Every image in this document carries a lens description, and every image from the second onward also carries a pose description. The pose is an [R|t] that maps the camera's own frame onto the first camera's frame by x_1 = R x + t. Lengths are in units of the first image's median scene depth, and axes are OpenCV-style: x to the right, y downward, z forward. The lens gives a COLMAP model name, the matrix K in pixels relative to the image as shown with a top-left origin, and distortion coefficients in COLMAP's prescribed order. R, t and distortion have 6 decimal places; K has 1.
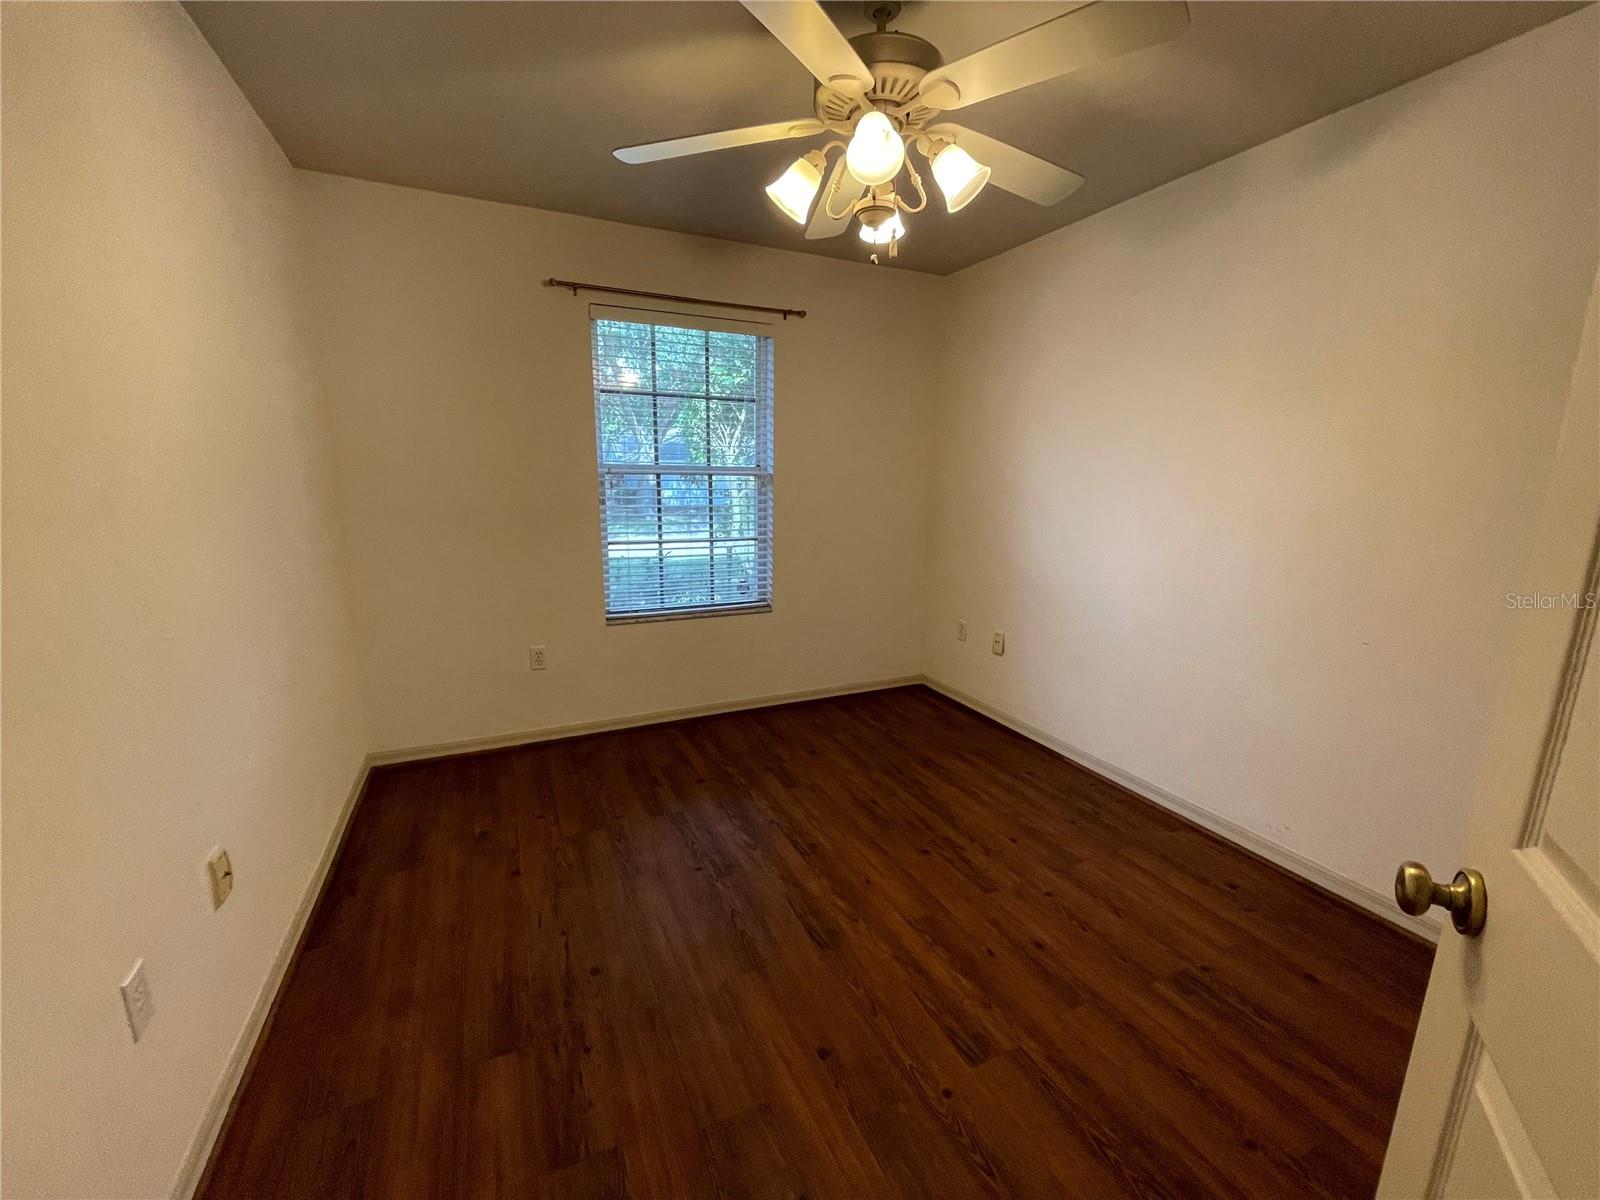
lens RADIAL K [[641.8, 0, 796.4], [0, 641.8, 597.0], [0, 0, 1]] dist [-0.002757, -0.000171]
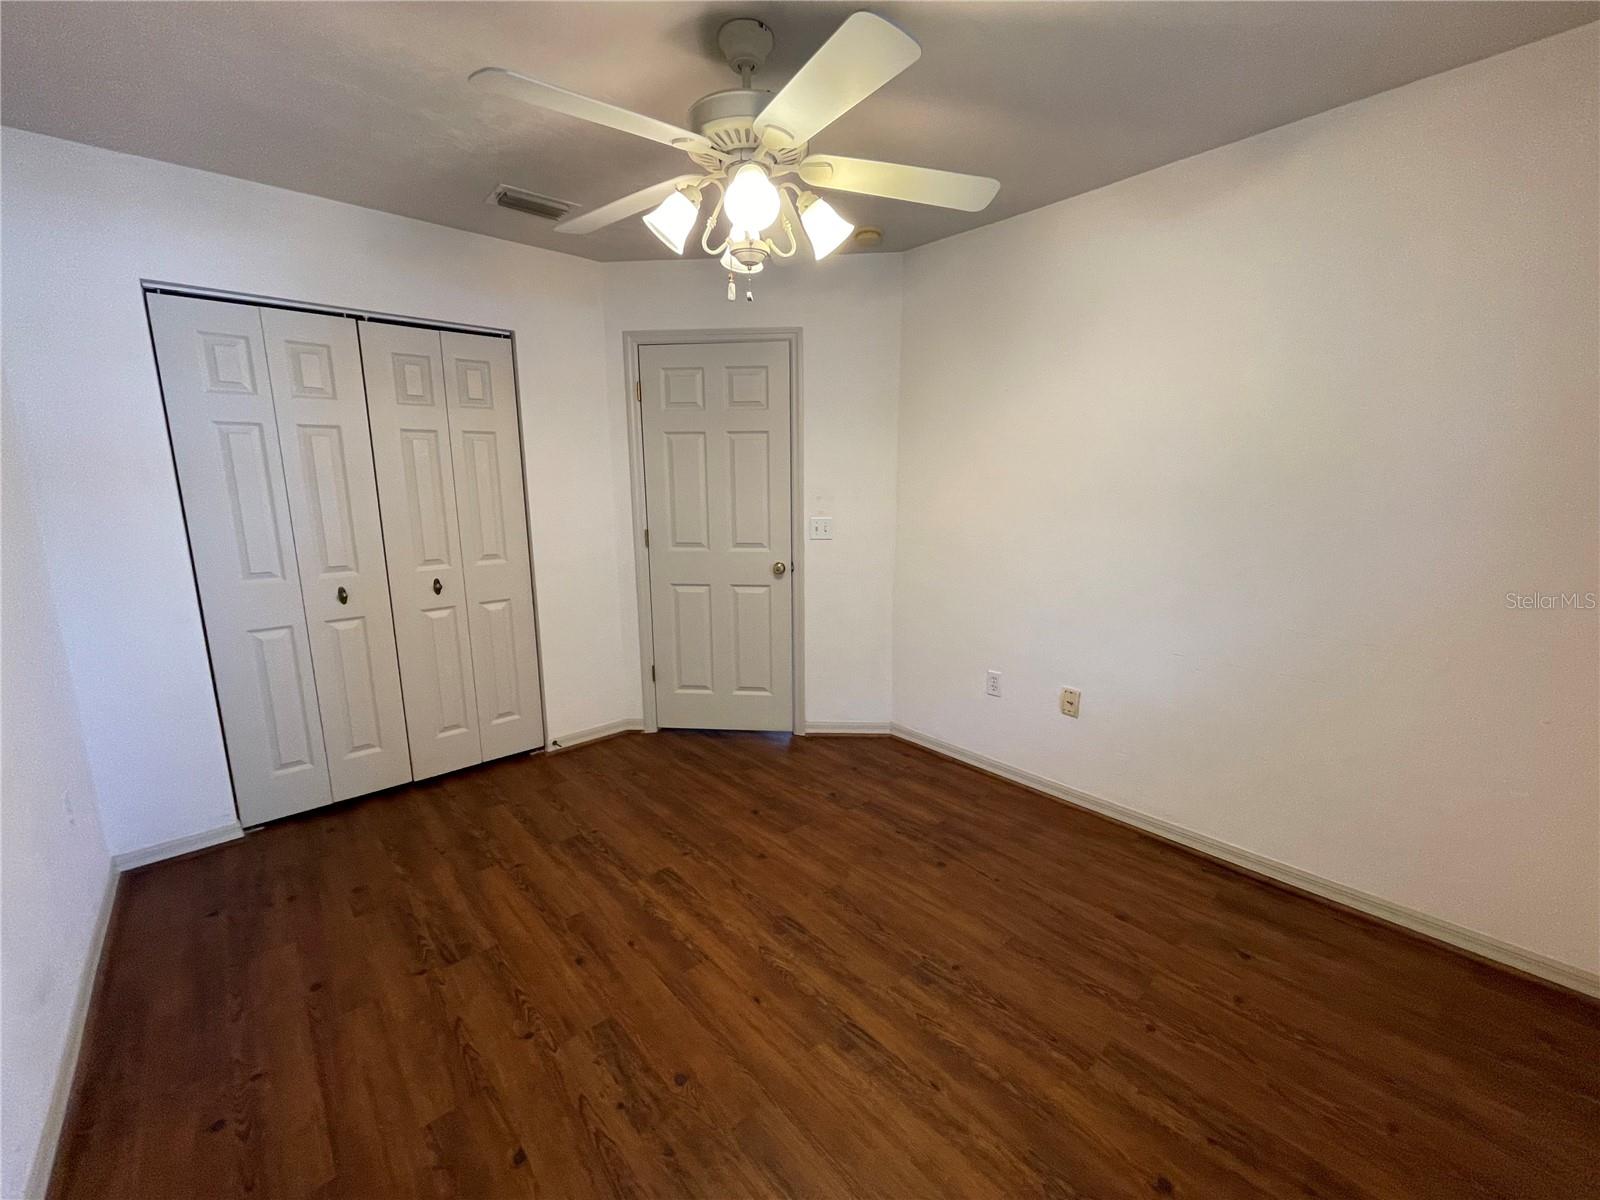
lens RADIAL K [[641.8, 0, 796.4], [0, 641.8, 597.0], [0, 0, 1]] dist [-0.002757, -0.000171]
pose [[-0.955957, 0.049195, -0.289356, 0.303337], [-0.060234, 0.931987, 0.357451, -0.357578], [0.287261, 0.359137, -0.887976, 1.718247]]
